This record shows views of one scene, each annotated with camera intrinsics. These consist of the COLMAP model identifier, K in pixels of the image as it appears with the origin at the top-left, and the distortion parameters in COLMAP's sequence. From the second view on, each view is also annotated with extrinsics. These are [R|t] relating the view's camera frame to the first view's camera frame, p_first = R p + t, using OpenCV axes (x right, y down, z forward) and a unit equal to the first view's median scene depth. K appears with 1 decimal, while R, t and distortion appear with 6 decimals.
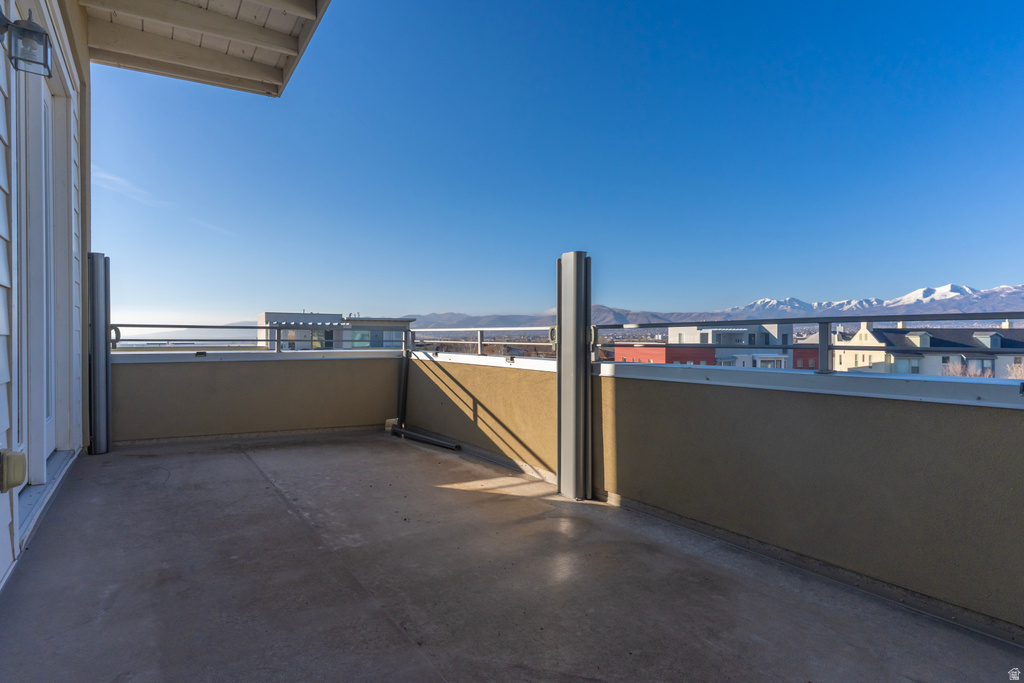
lens RADIAL K [[502.8, 0, 505.3], [0, 502.8, 340.7], [0, 0, 1]] dist [0.003372, 0.000380]
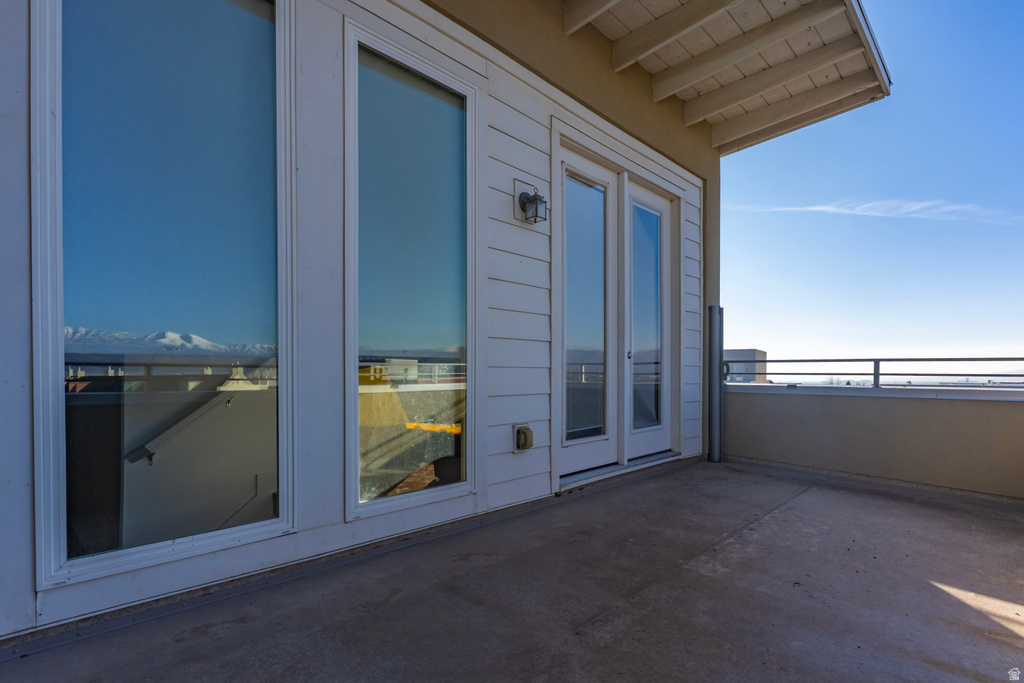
lens RADIAL K [[502.8, 0, 514.8], [0, 502.8, 382.3], [0, 0, 1]] dist [0.003372, 0.000380]
pose [[0.193328, 0.016935, -0.980988, 0.456977], [-0.006744, 0.999850, 0.015932, 0.004947], [0.981111, 0.003536, 0.193414, 0.314044]]
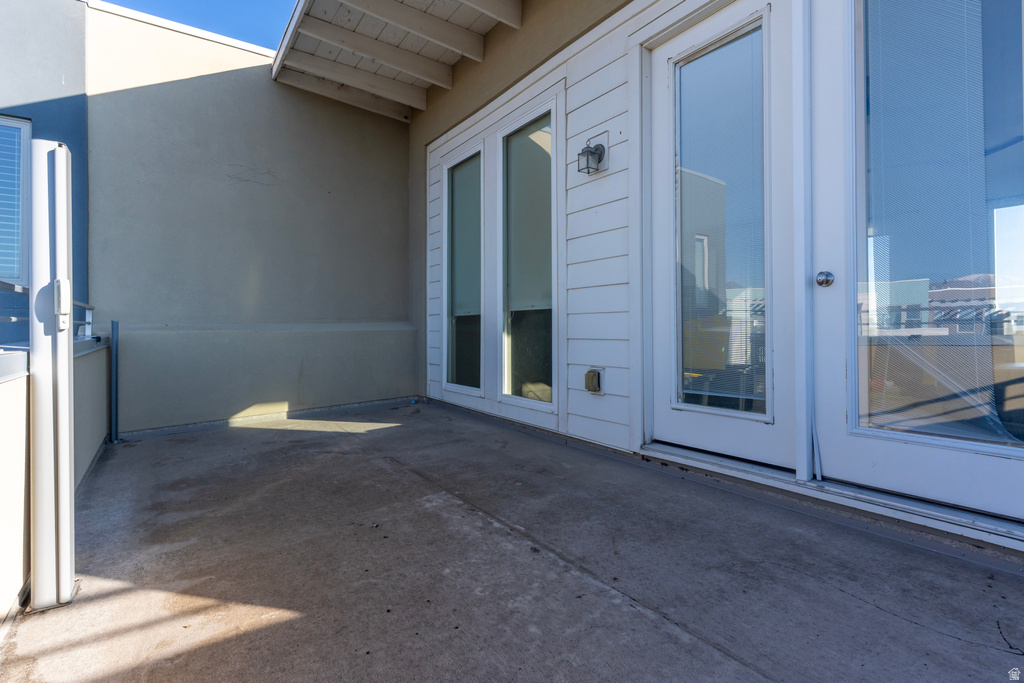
lens RADIAL K [[502.8, 0, 537.2], [0, 502.8, 326.2], [0, 0, 1]] dist [0.003372, 0.000380]
pose [[-0.999668, 0.004537, -0.025345, -0.382366], [0.004425, 0.999980, 0.004454, 0.013660], [0.025365, 0.004340, -0.999669, 1.577664]]
